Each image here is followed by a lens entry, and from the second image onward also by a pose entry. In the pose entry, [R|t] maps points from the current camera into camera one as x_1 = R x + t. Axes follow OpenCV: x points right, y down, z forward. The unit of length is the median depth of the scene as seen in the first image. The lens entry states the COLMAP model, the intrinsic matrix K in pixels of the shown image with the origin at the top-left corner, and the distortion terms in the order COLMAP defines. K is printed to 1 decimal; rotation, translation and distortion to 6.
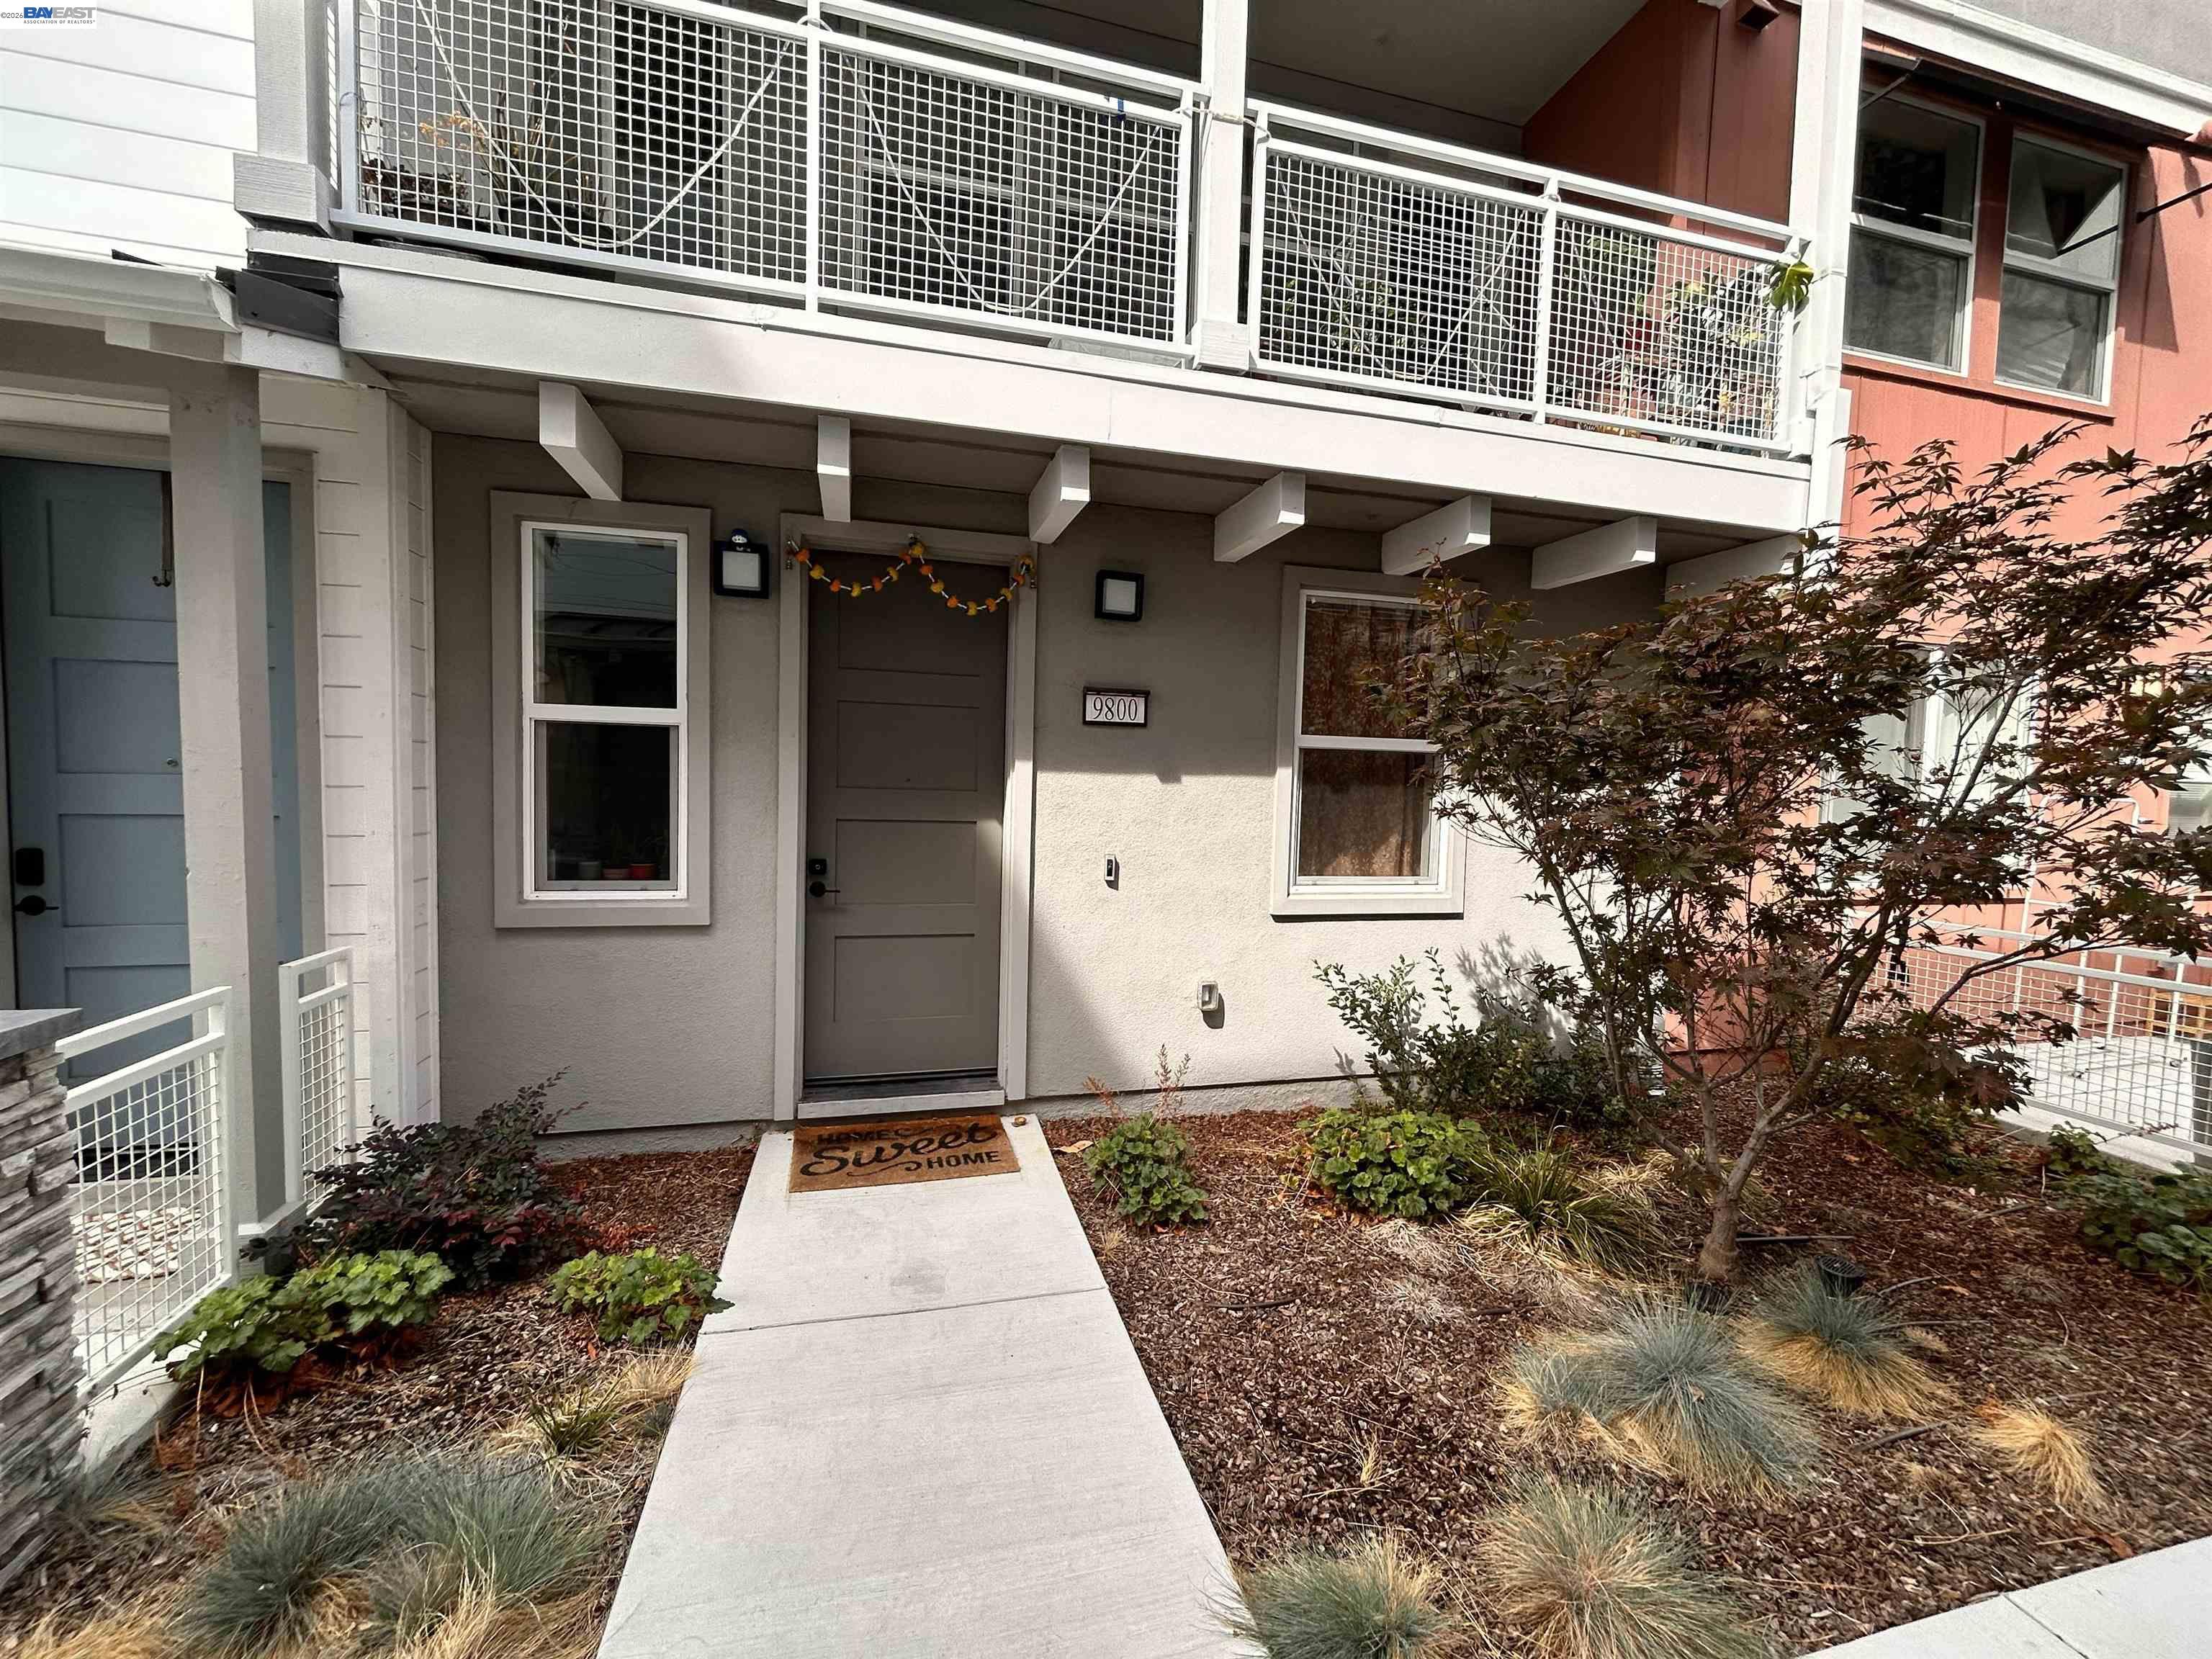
lens RADIAL K [[889.4, 0, 1104.9], [0, 889.4, 824.7], [0, 0, 1]] dist [0.003230, 0.000671]
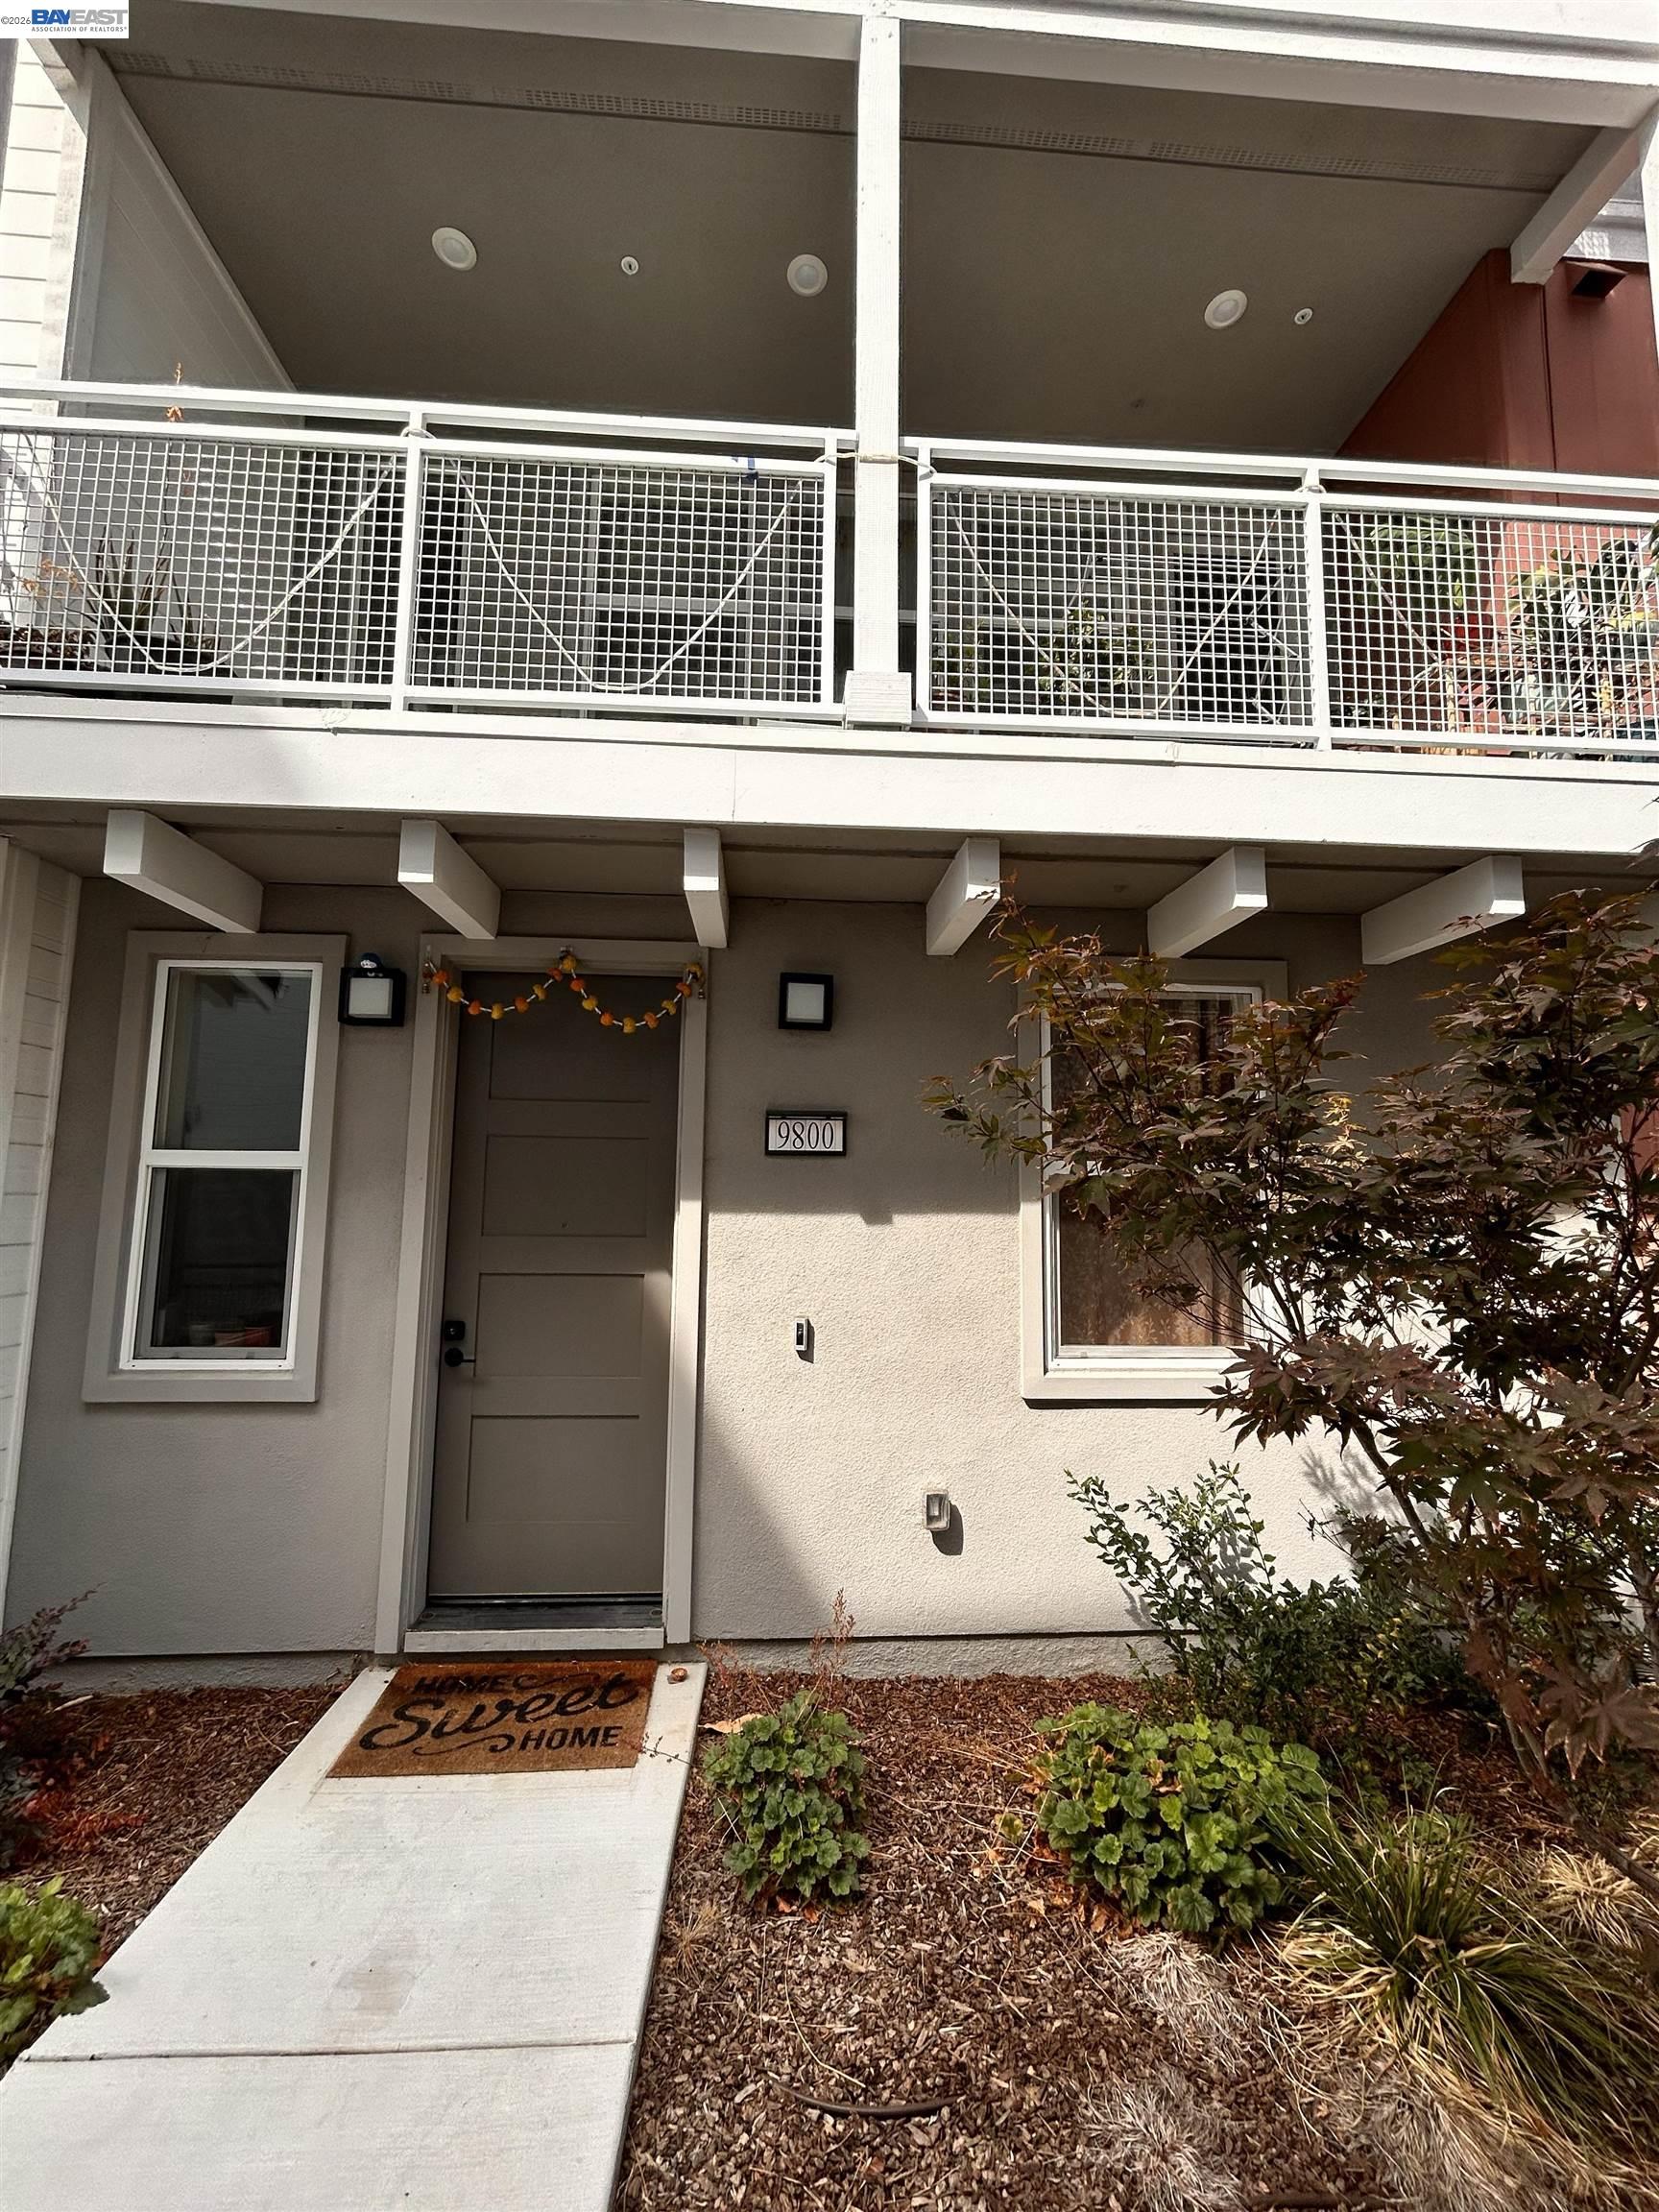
lens RADIAL K [[889.4, 0, 829.4], [0, 889.4, 1104.2], [0, 0, 1]] dist [0.003230, 0.000671]
pose [[0.979787, -0.036948, -0.196602, 0.218617], [0.004970, 0.986987, -0.160722, -0.029405], [0.199982, 0.156496, 0.967221, 0.227893]]
